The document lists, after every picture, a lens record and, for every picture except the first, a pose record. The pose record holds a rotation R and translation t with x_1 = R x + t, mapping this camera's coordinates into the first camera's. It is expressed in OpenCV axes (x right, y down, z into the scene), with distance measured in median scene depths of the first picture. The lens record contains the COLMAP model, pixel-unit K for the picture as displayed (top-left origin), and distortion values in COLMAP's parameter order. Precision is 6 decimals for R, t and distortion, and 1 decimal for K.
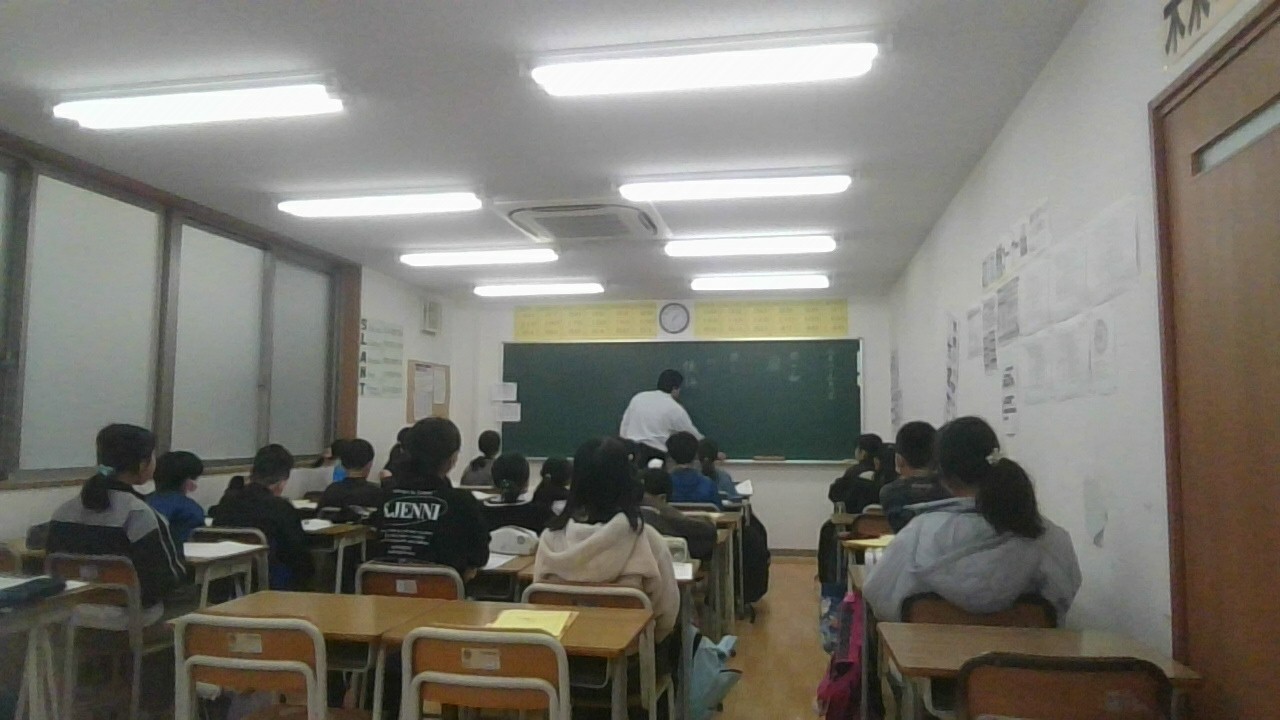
lens RADIAL K [[811.6, 0, 648.4], [0, 811.6, 384.6], [0, 0, 1]] dist [0.003823, 0.001876]
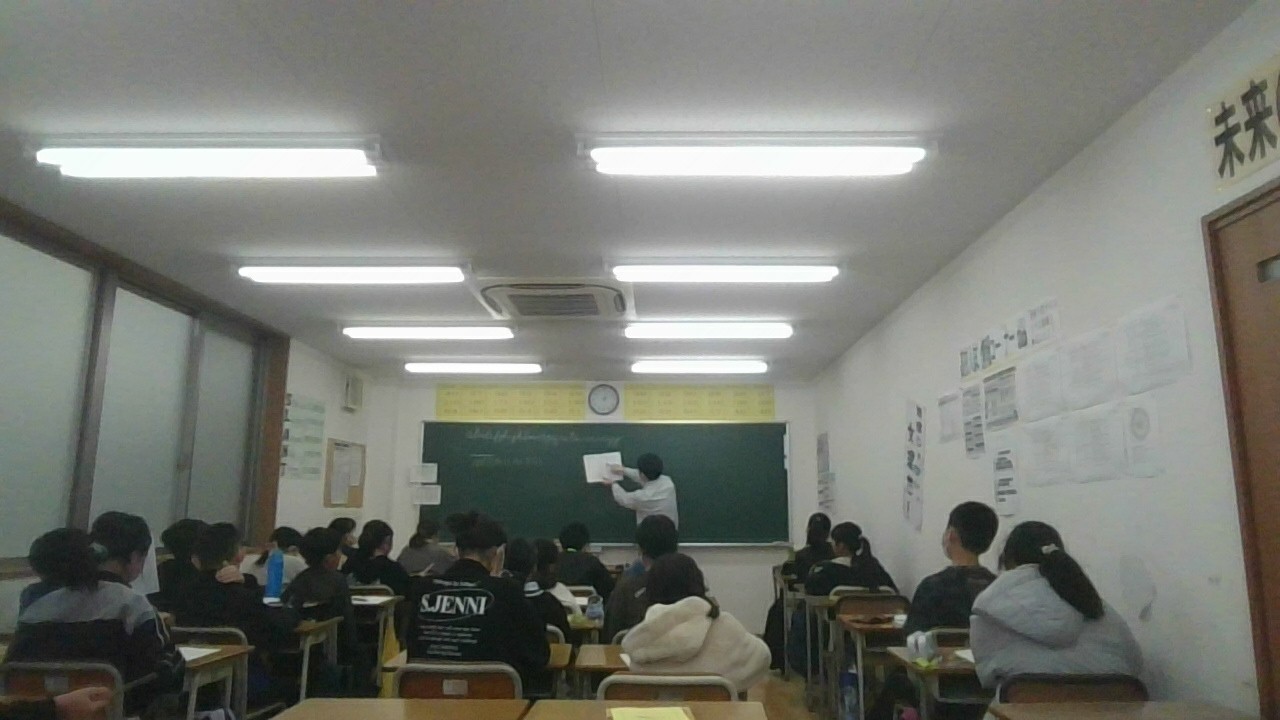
lens RADIAL K [[811.6, 0, 648.4], [0, 811.6, 384.6], [0, 0, 1]] dist [0.003823, 0.001876]
pose [[0.985240, 0.021922, 0.169769, -0.131162], [-0.004689, 0.994850, -0.101251, 0.001158], [-0.171114, 0.098960, 0.980269, 0.019108]]
